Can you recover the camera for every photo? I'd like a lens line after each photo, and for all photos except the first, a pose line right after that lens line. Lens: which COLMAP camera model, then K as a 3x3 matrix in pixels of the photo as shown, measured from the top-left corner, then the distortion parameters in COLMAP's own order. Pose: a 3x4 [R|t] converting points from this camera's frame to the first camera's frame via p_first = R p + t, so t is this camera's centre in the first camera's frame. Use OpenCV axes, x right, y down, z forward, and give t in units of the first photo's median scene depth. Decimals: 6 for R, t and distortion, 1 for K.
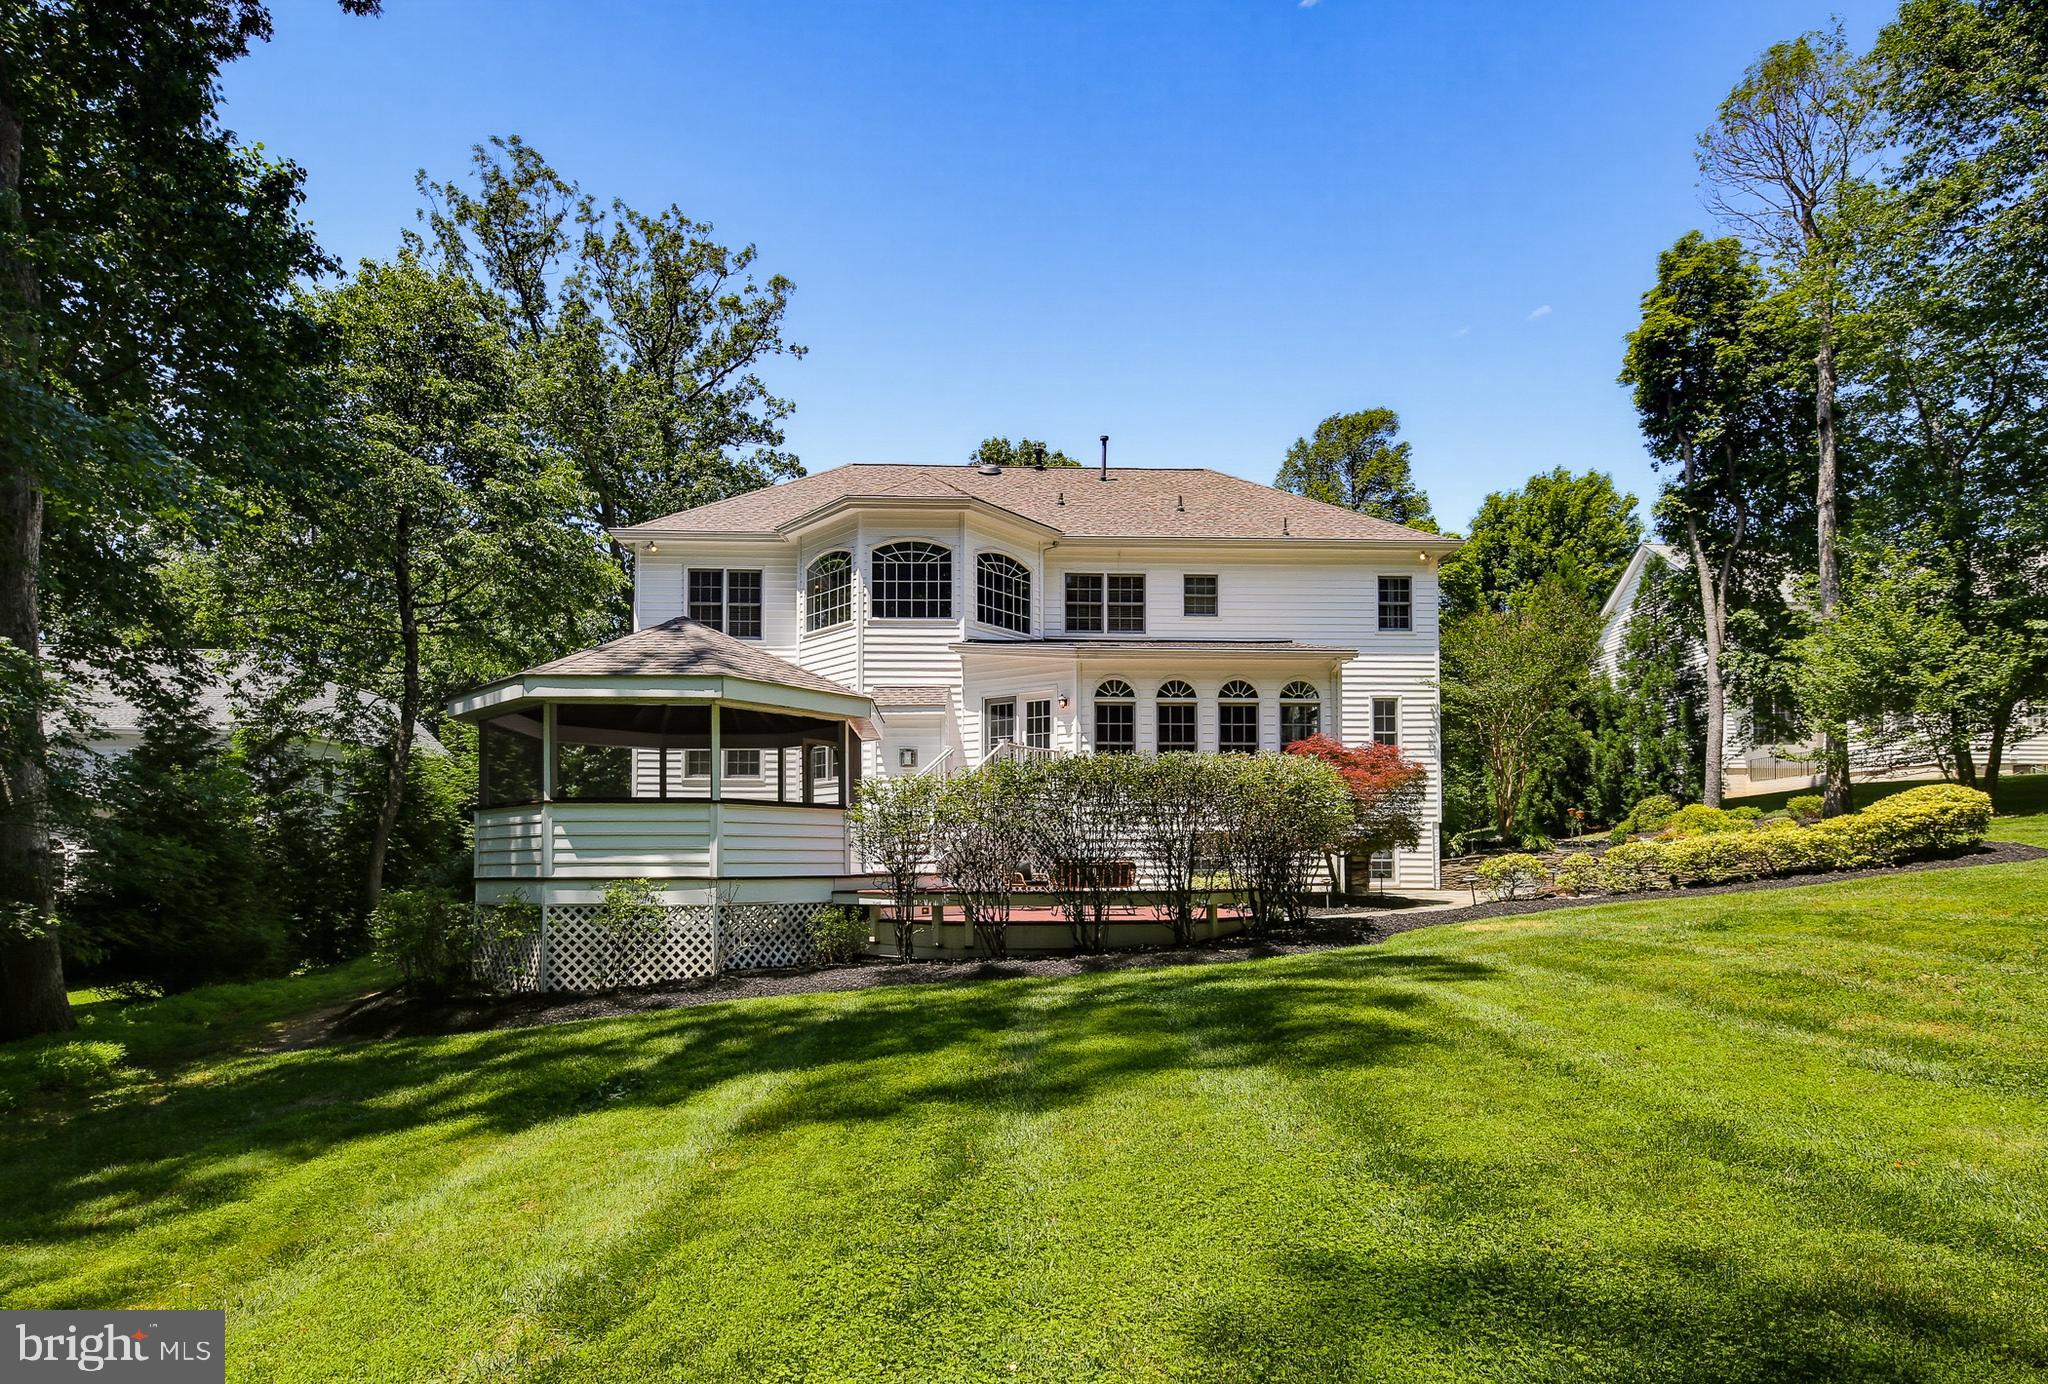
lens RADIAL K [[1039.4, 0, 1024.0], [0, 1039.4, 866.0], [0, 0, 1]] dist [-0.004861, -0.001148]
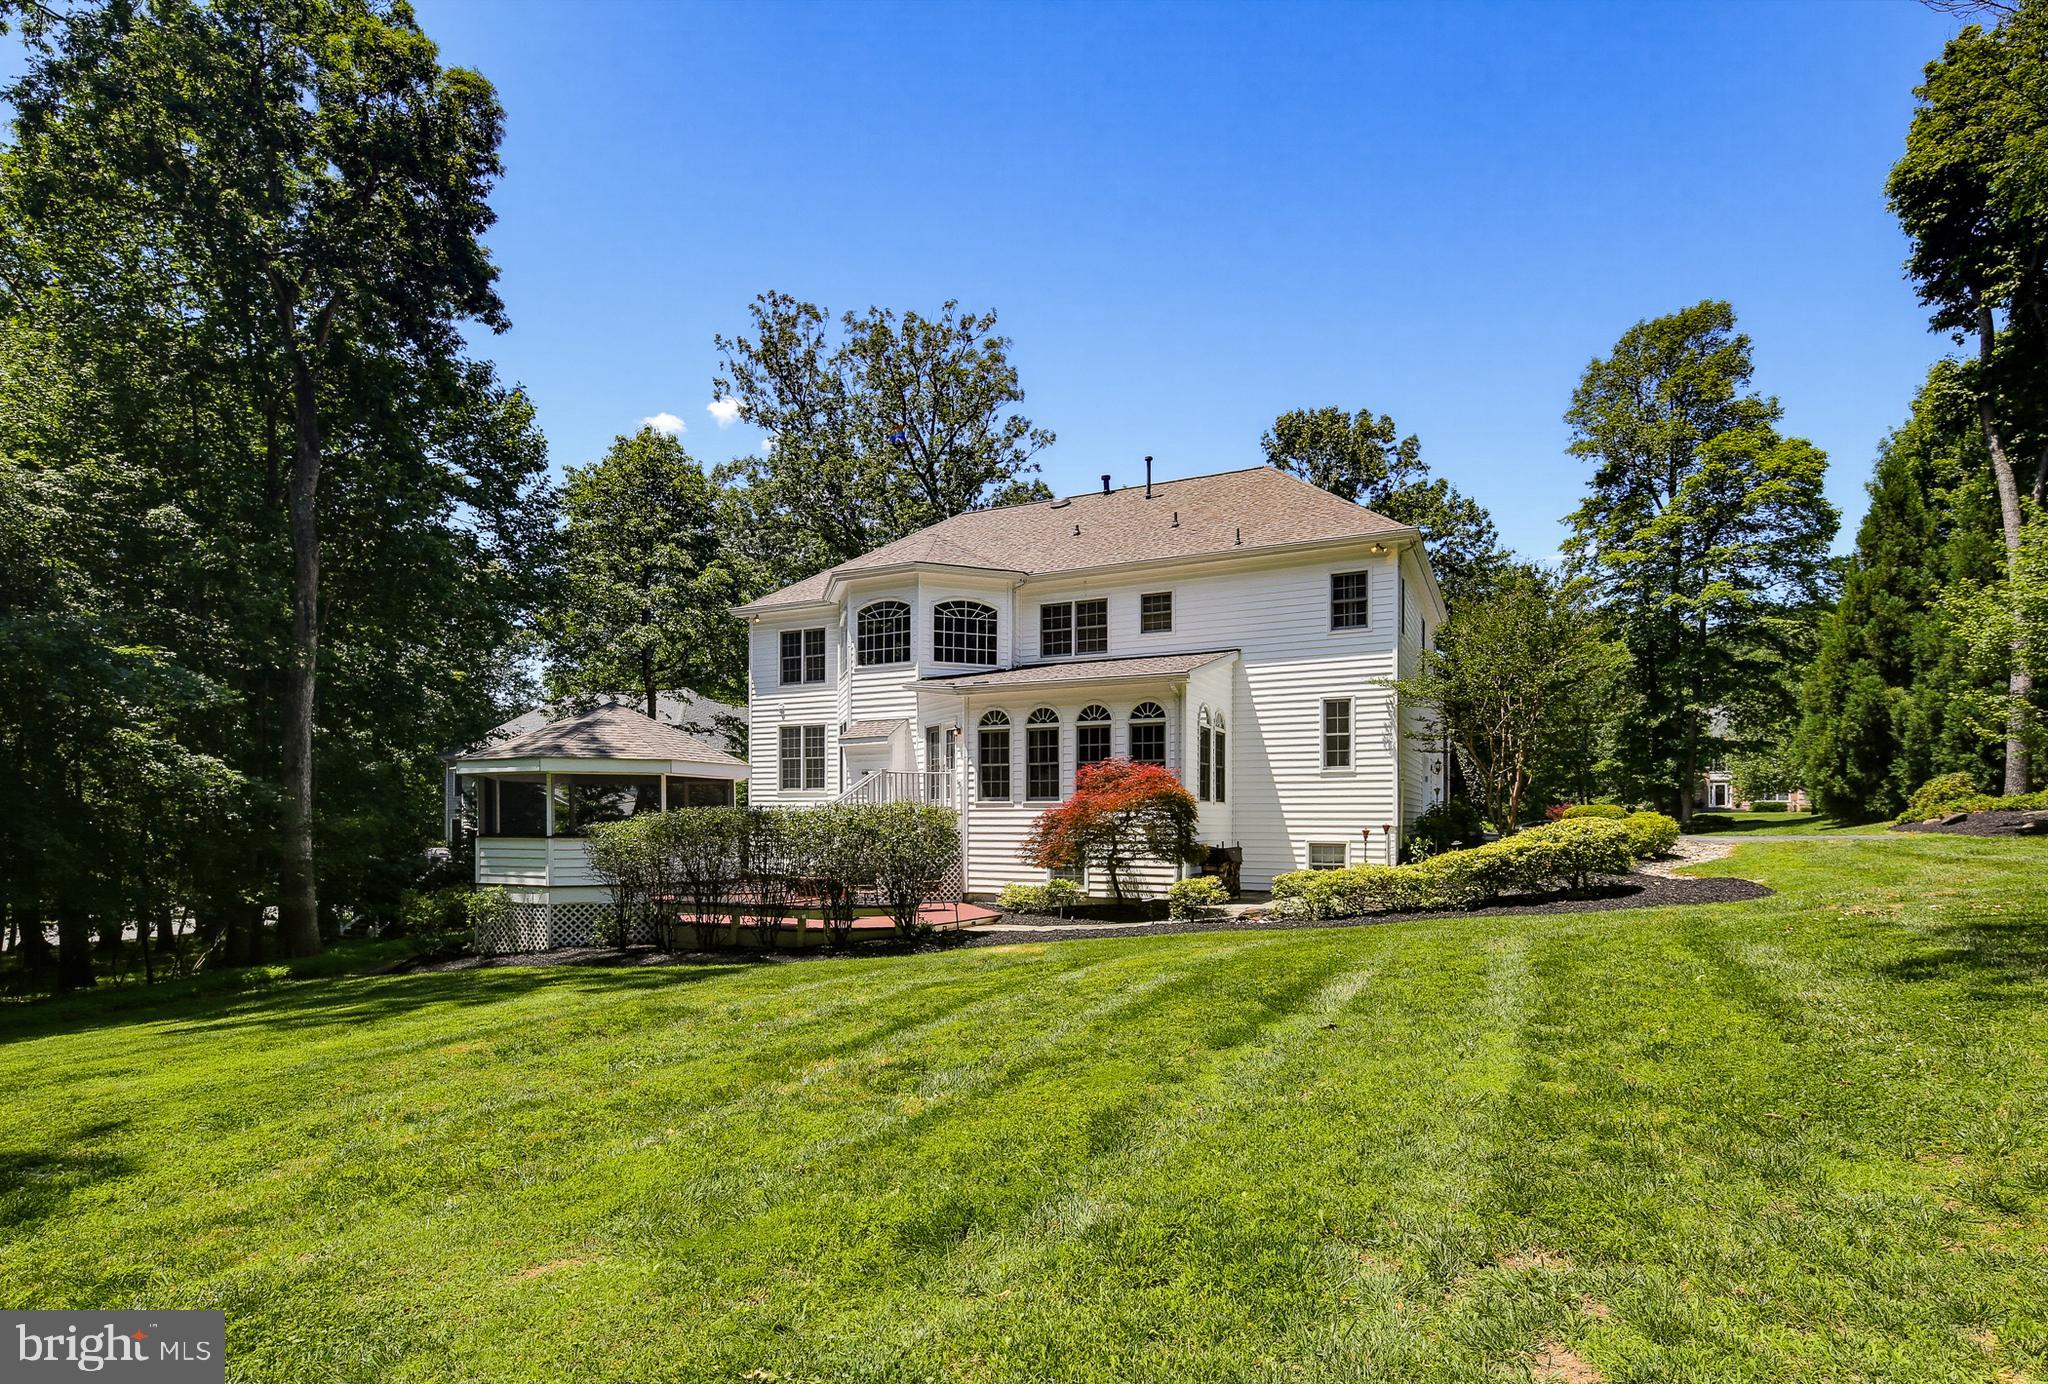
lens RADIAL K [[1033.7, 0, 1025.0], [0, 1033.7, 829.7], [0, 0, 1]] dist [0.000228, -0.000579]
pose [[0.873848, 0.005825, -0.486165, 0.570722], [-0.001527, 0.999956, 0.009235, -0.047926], [0.486197, -0.007327, 0.873818, 0.007226]]
